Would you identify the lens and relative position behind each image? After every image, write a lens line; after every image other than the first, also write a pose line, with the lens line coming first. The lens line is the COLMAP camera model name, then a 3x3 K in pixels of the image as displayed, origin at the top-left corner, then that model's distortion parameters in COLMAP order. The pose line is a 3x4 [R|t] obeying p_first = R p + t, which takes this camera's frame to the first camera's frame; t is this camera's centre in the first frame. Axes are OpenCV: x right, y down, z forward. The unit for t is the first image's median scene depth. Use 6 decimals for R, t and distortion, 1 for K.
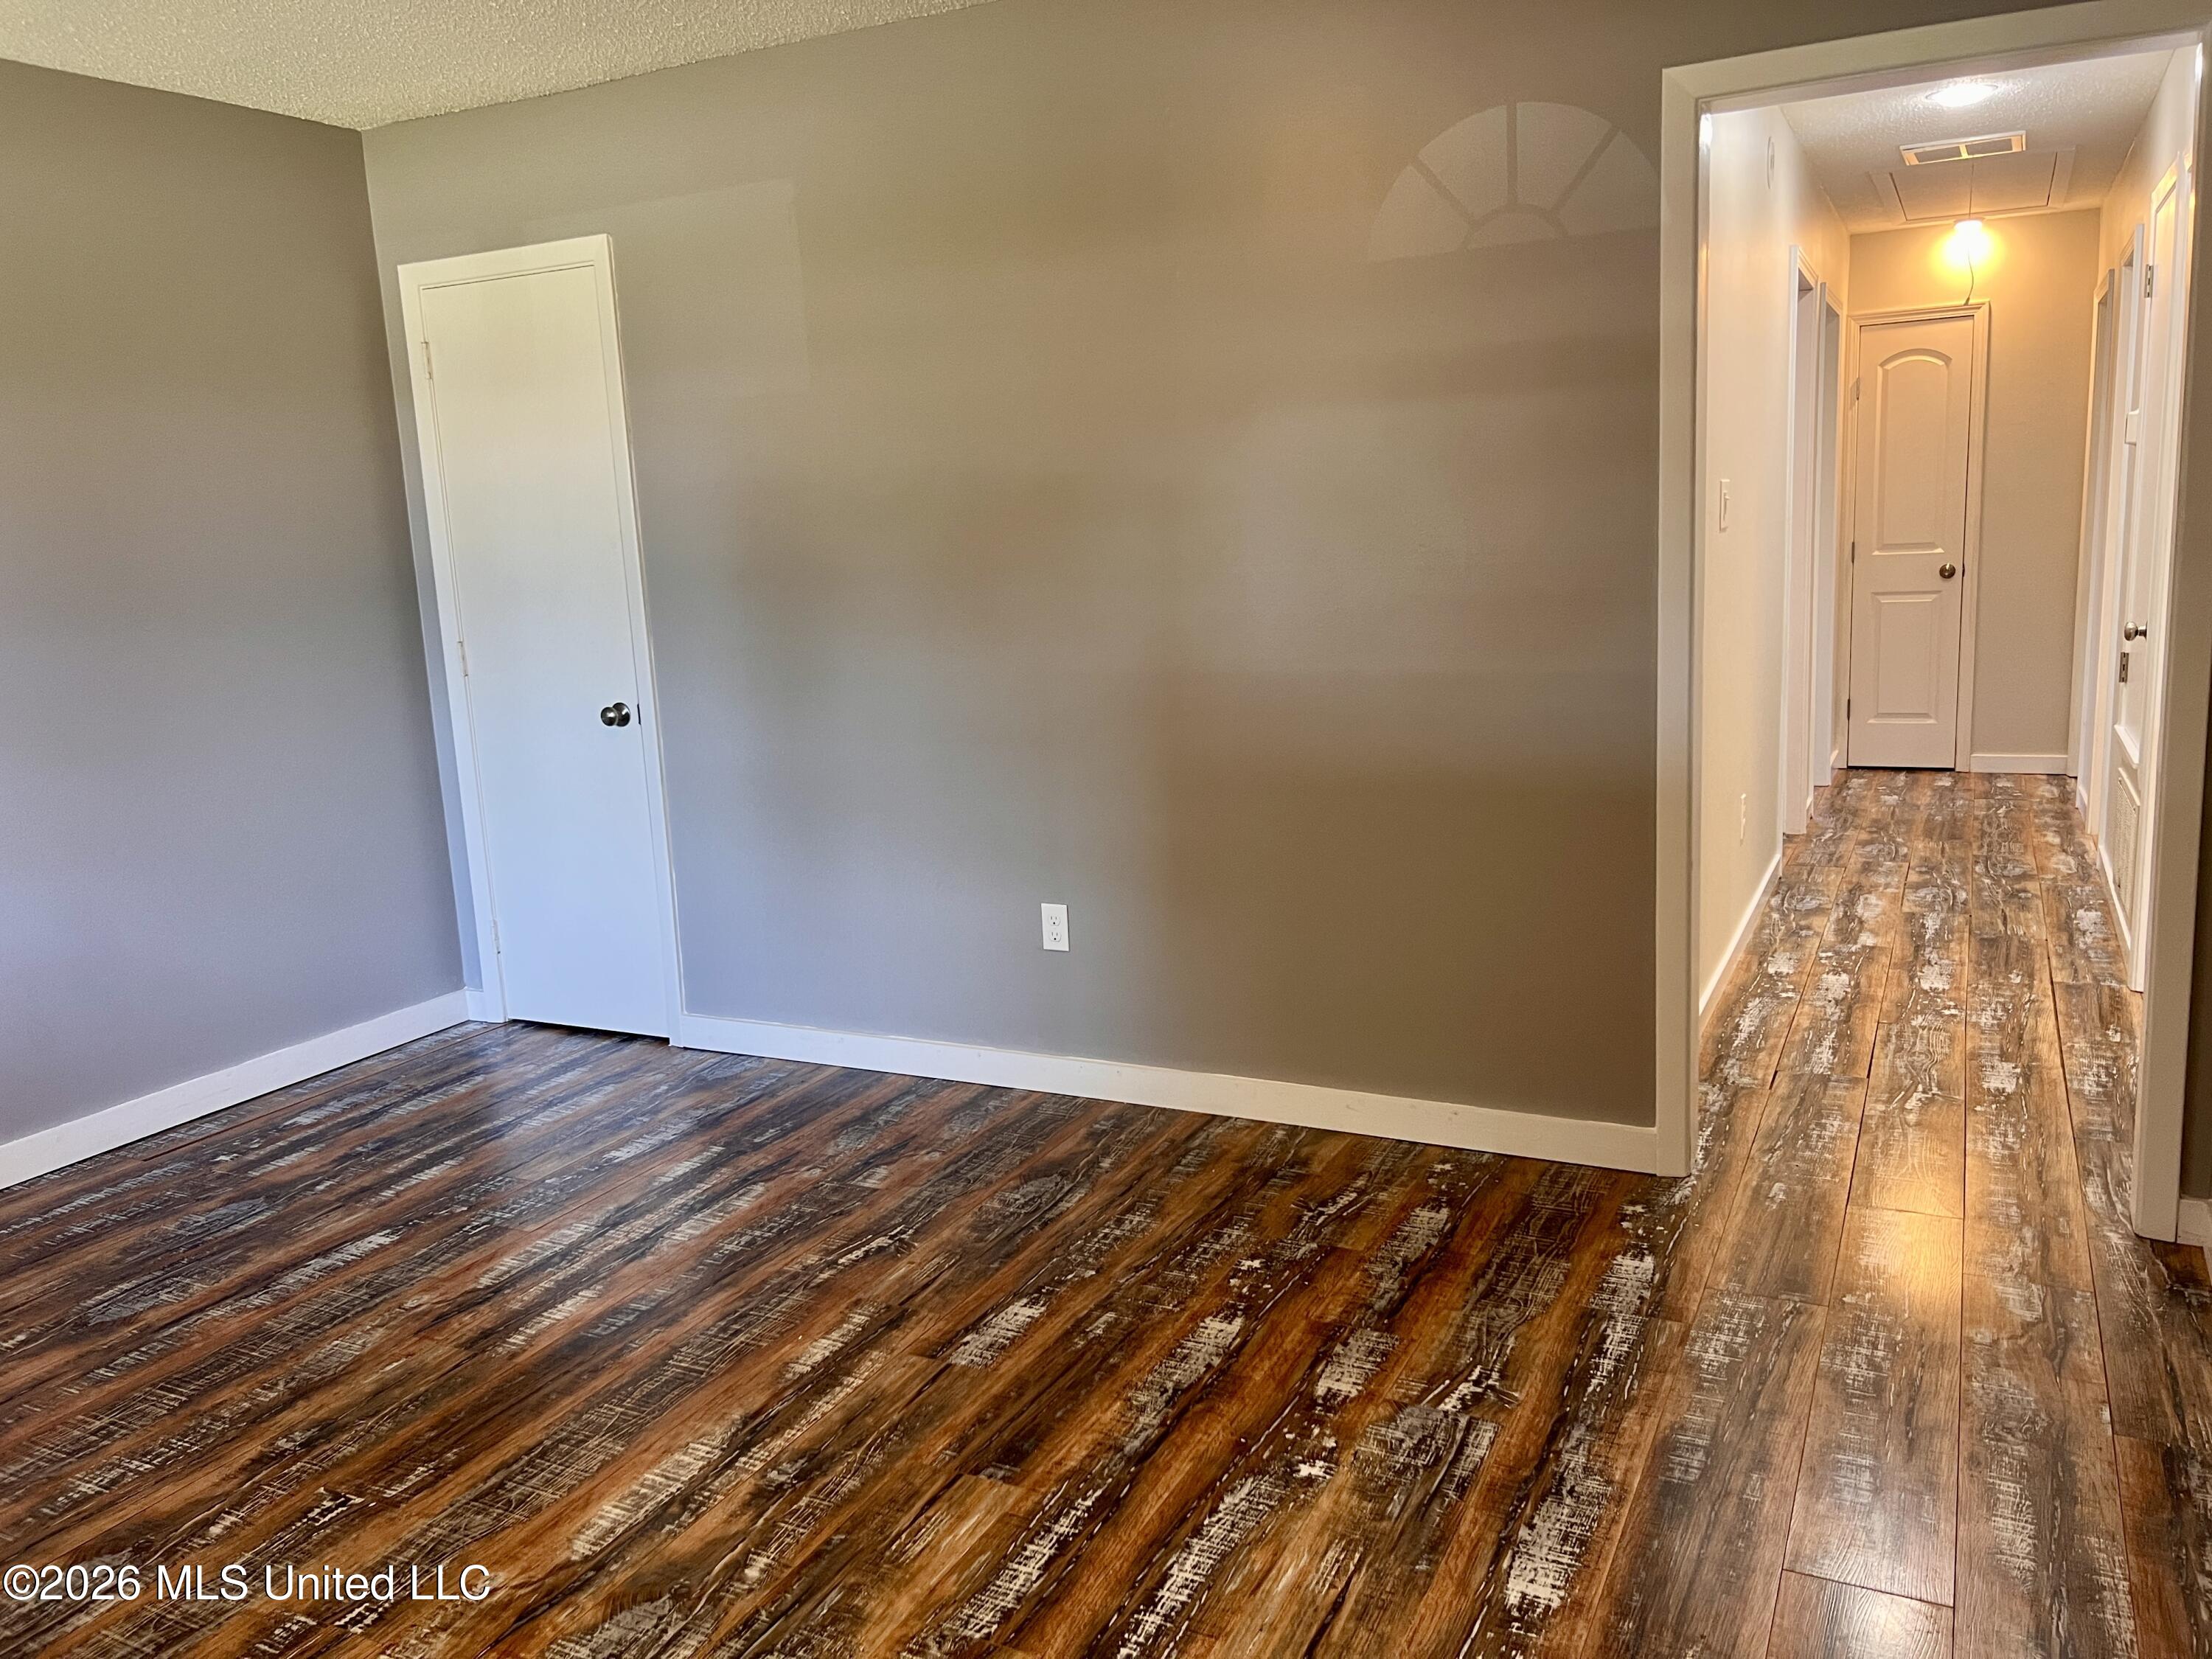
lens RADIAL K [[1683.9, 0, 1114.3], [0, 1683.9, 817.4], [0, 0, 1]] dist [0.045016, -0.036154]
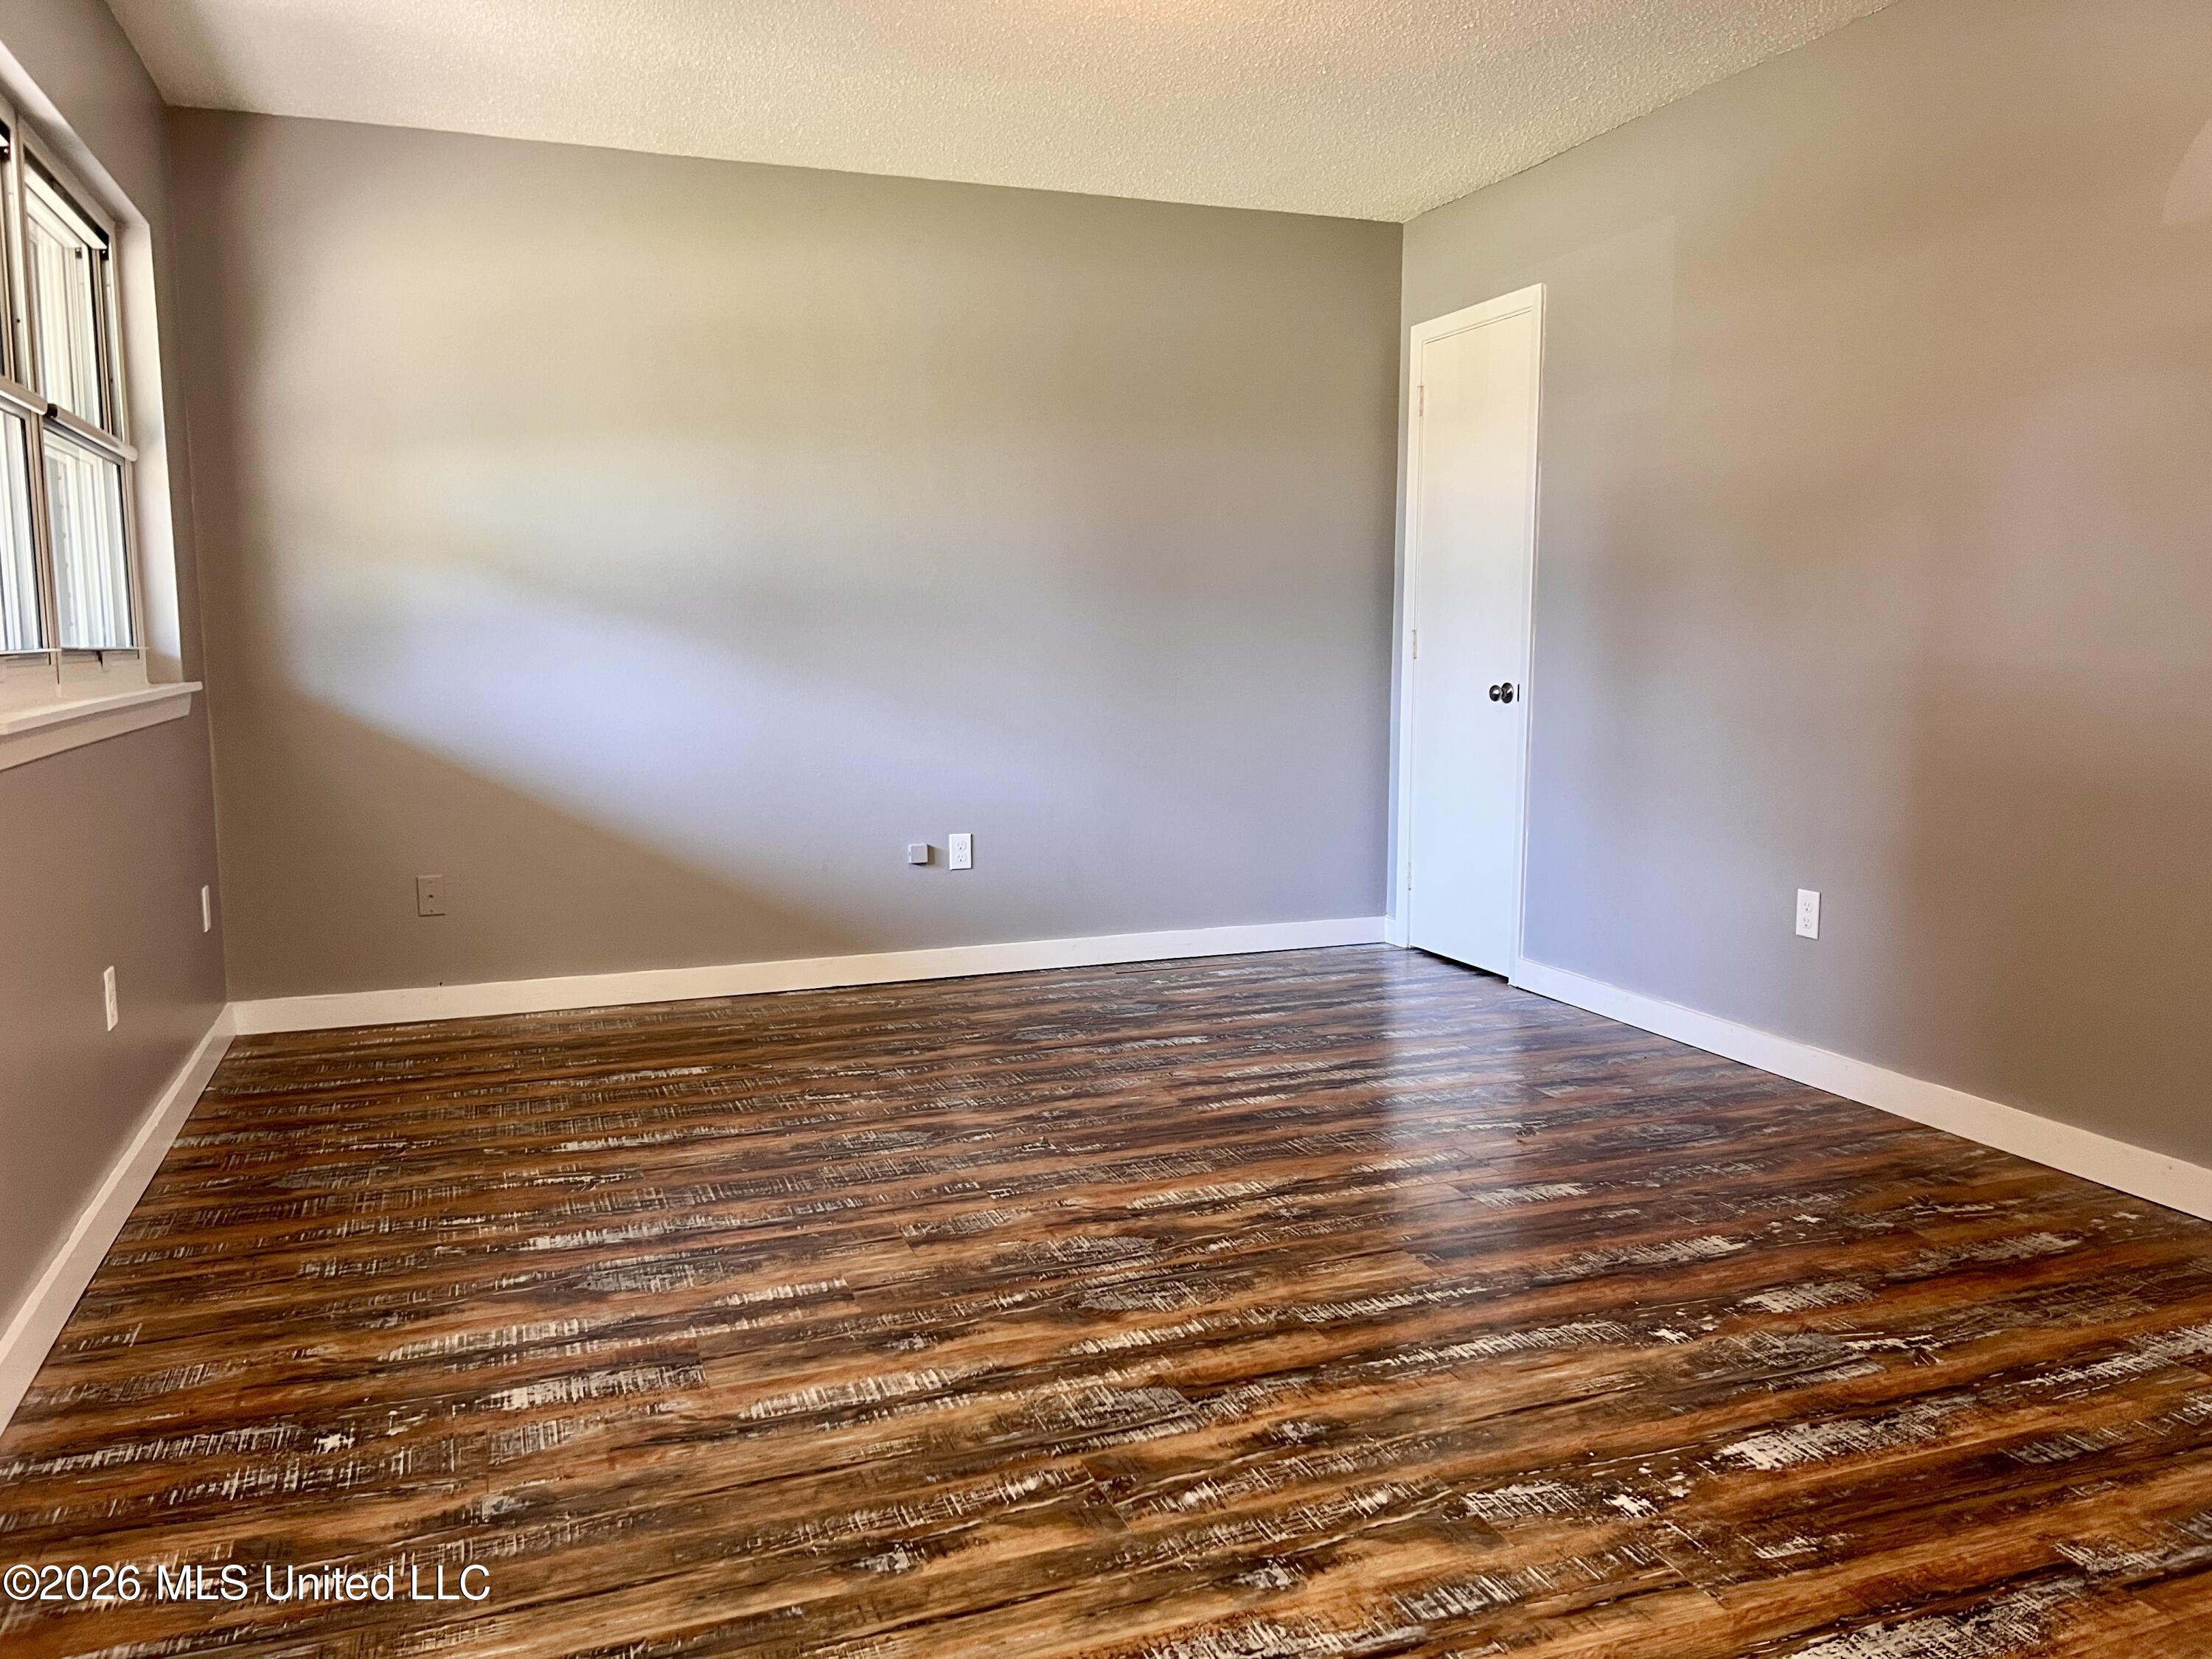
lens RADIAL K [[1683.9, 0, 1120.1], [0, 1683.9, 834.5], [0, 0, 1]] dist [0.045016, -0.036154]
pose [[0.732440, 0.124448, -0.669362, 0.406426], [-0.157937, 0.987391, 0.010756, 0.087564], [0.662260, 0.097839, 0.742859, -0.042162]]
